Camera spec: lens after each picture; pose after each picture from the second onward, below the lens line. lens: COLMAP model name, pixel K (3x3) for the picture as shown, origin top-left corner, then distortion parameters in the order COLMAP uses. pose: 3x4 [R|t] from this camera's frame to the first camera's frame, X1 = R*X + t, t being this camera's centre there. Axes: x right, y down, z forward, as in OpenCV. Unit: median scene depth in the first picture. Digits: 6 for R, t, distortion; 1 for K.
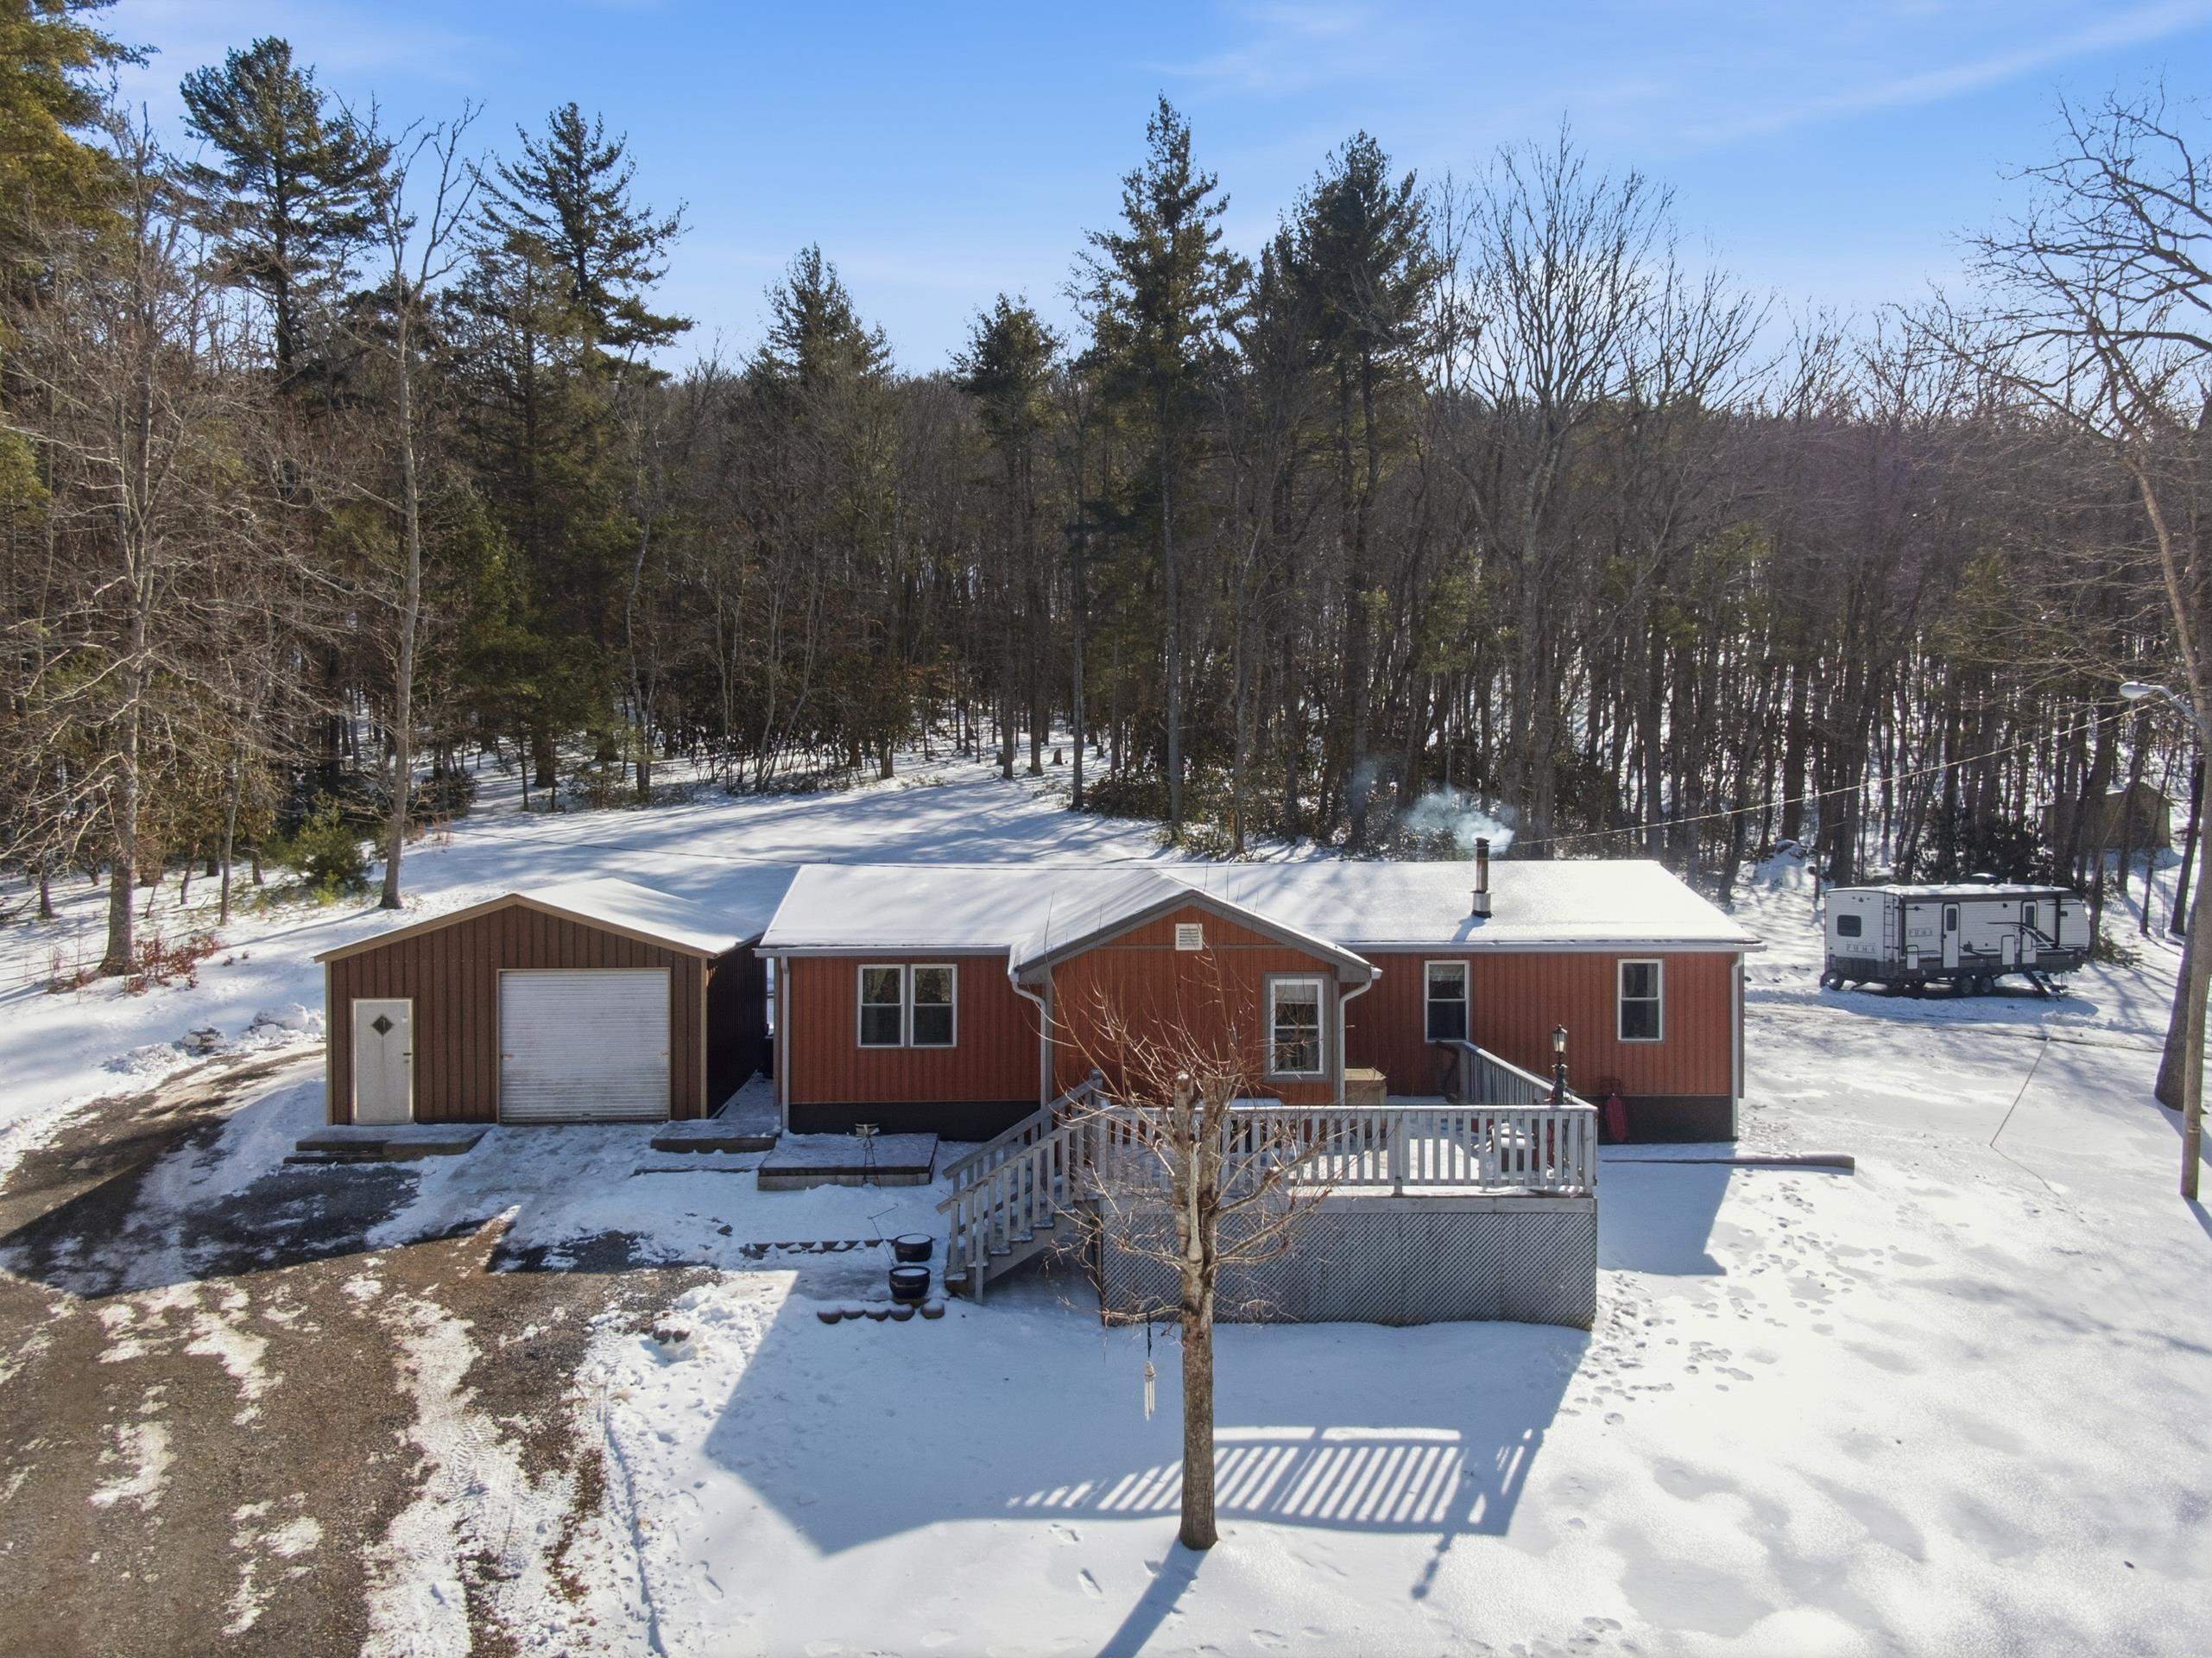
lens RADIAL K [[1563.9, 0, 1106.0], [0, 1563.9, 829.0], [0, 0, 1]] dist [0.005012, -0.000252]
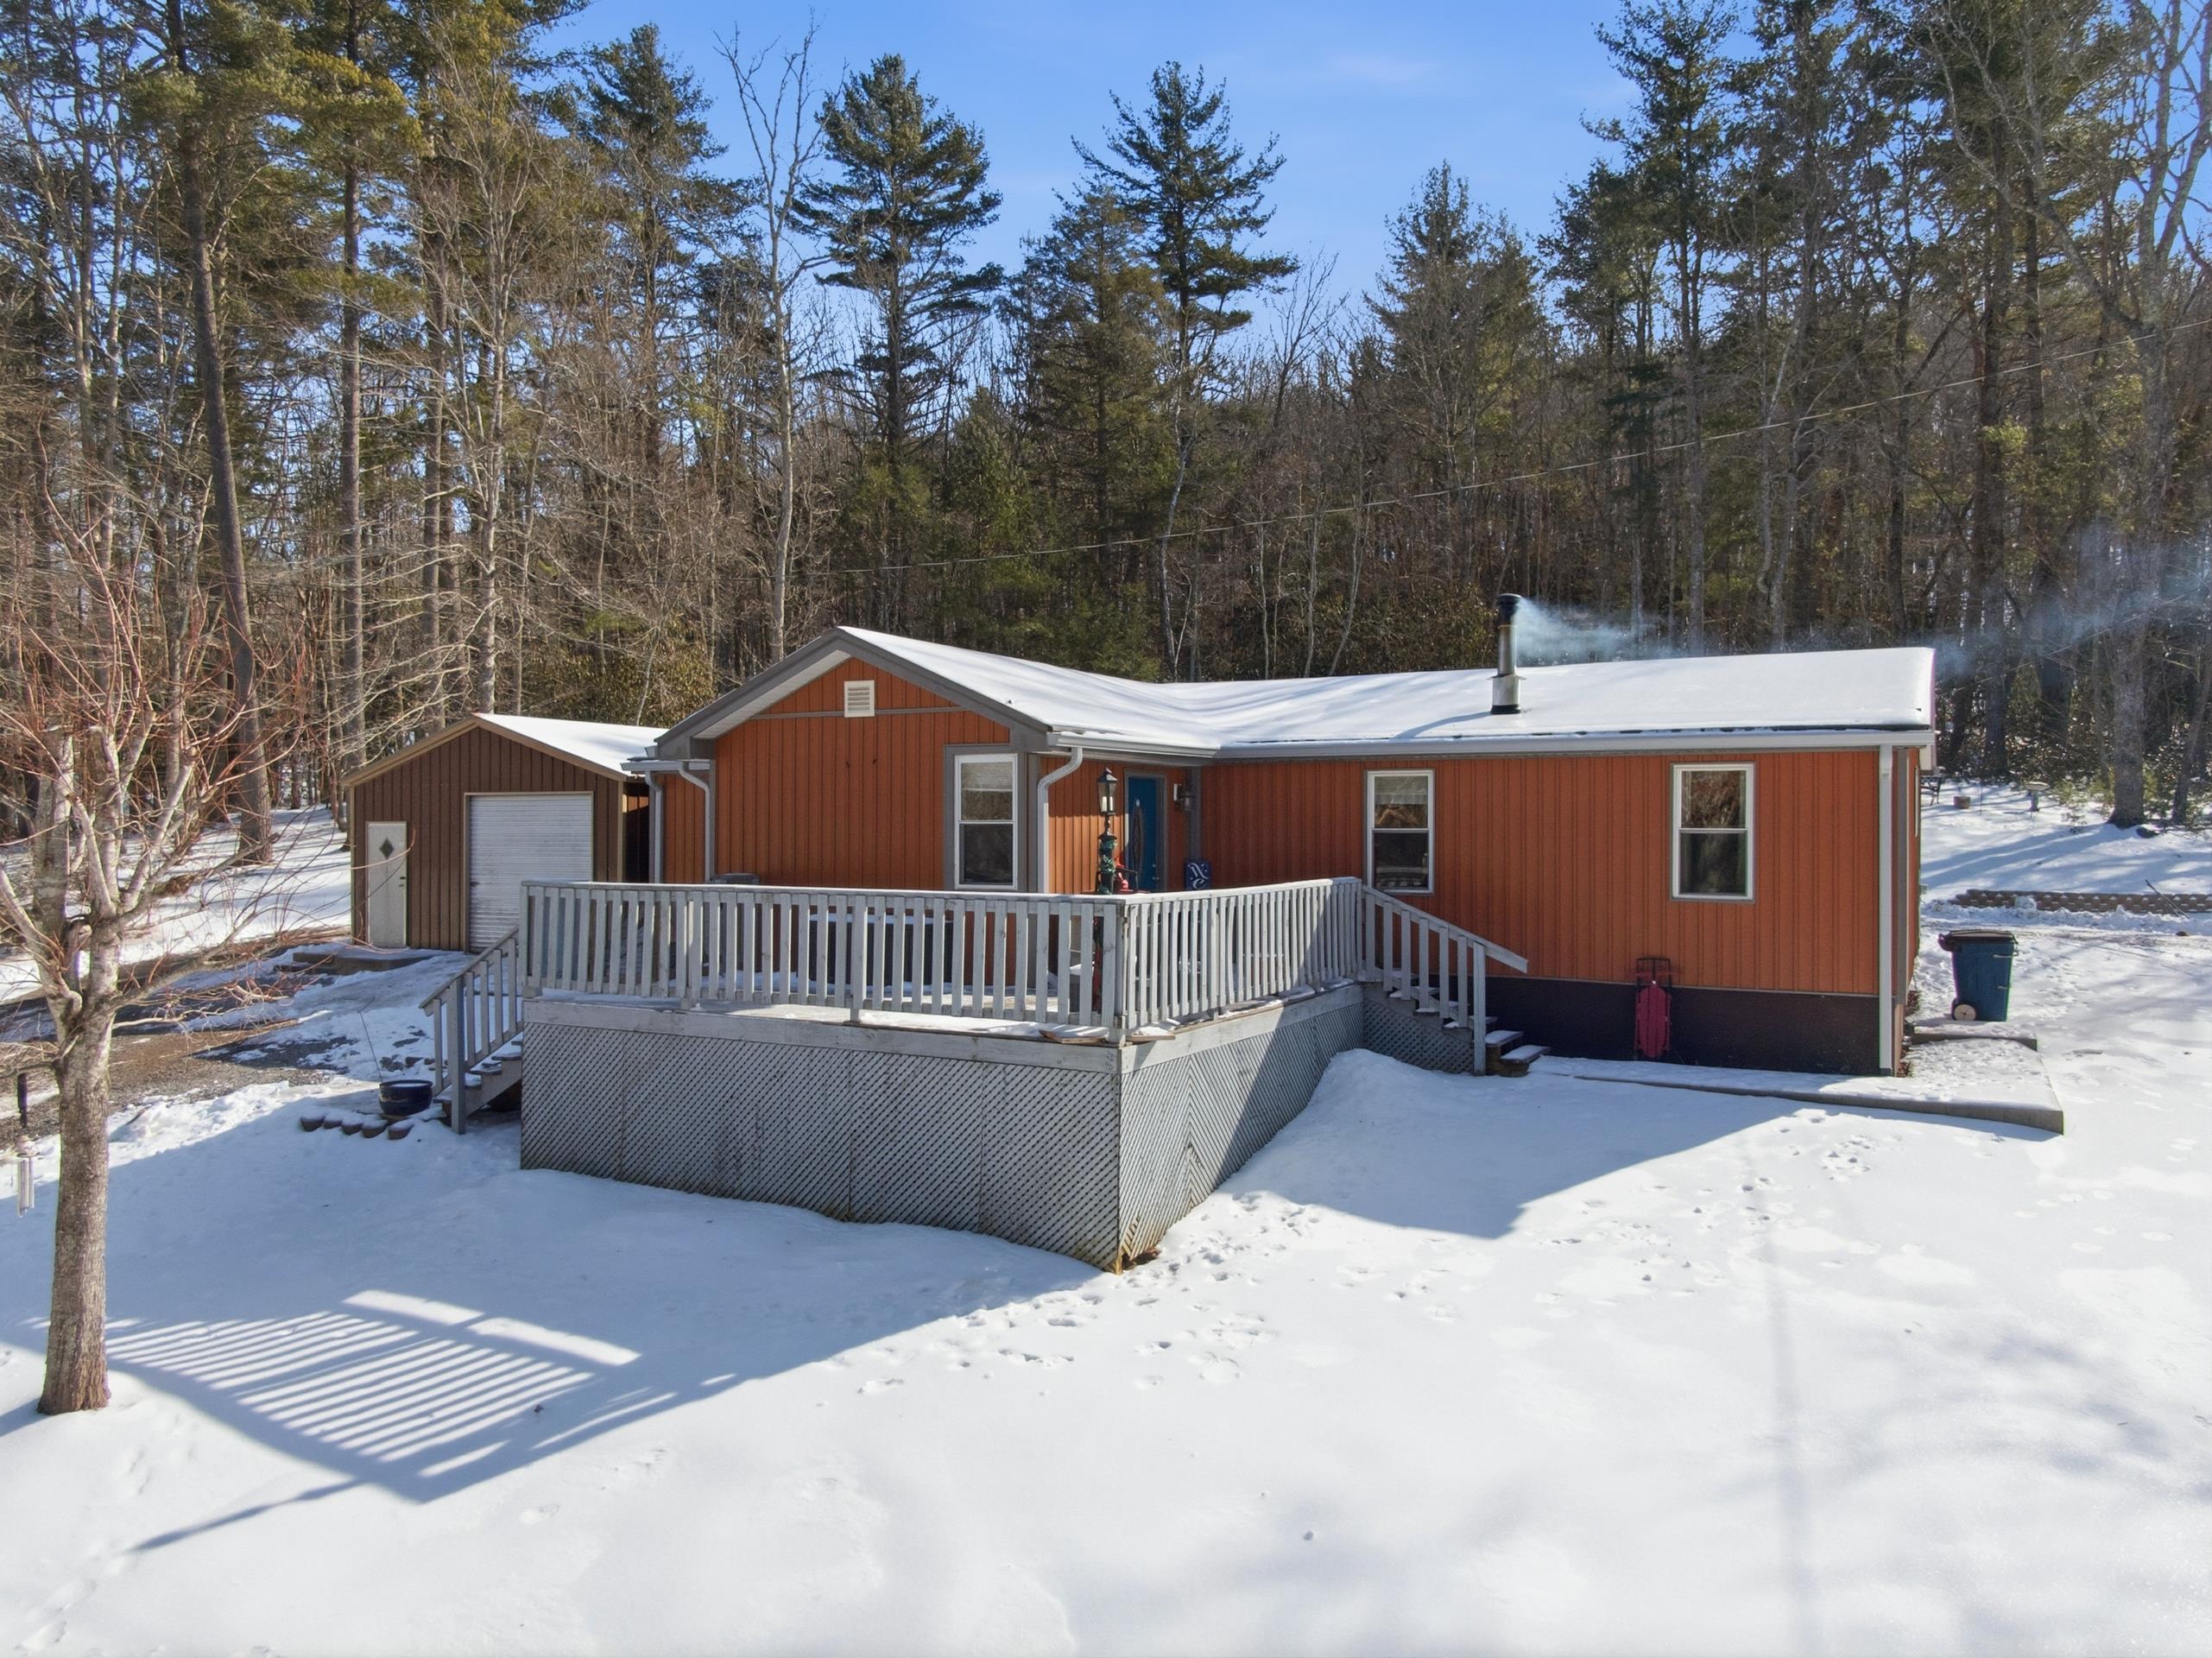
lens RADIAL K [[1574.4, 0, 1114.6], [0, 1574.4, 819.4], [0, 0, 1]] dist [0.030322, -0.054075]
pose [[0.867795, 0.000289, -0.496922, 0.445842], [-0.005398, 0.999946, -0.008845, 0.111433], [0.496892, 0.010358, 0.867750, 0.346008]]
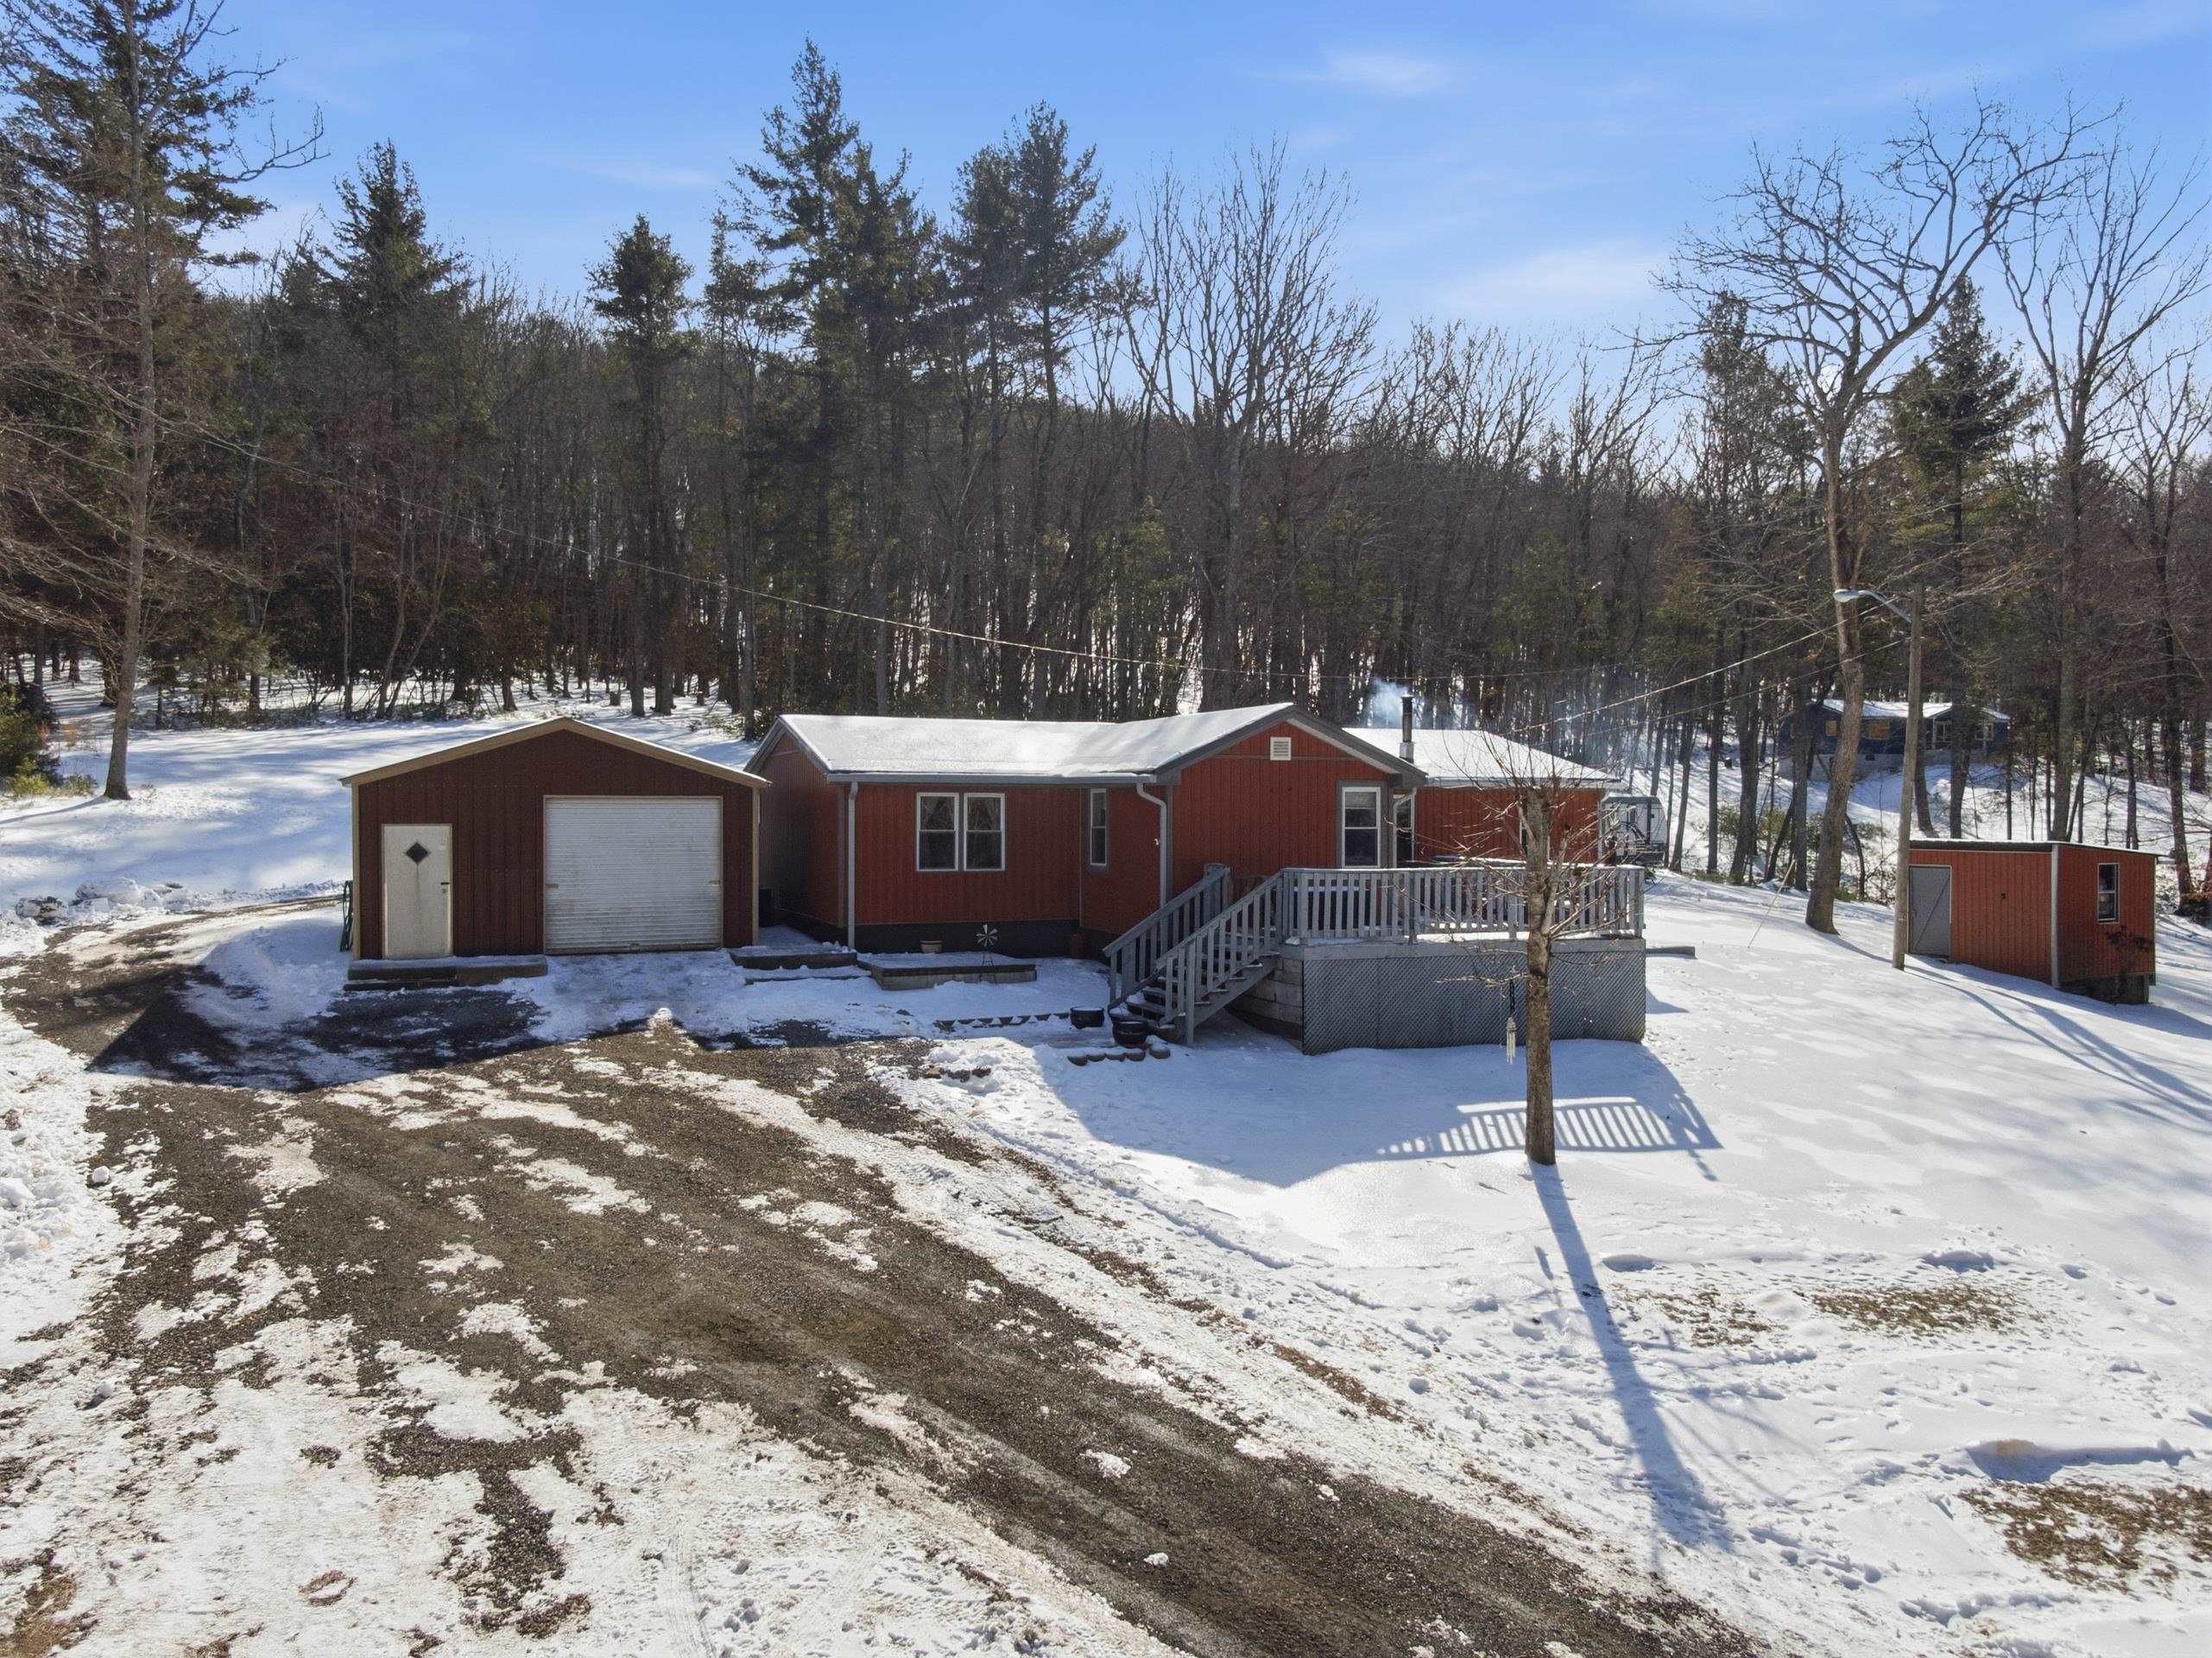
lens RADIAL K [[1553.3, 0, 1095.6], [0, 1553.3, 839.9], [0, 0, 1]] dist [-0.002430, -0.004897]
pose [[0.943221, -0.002194, 0.332160, -0.382340], [-0.002612, 0.999898, 0.014023, 0.101543], [-0.332157, -0.014094, 0.943119, -0.026416]]
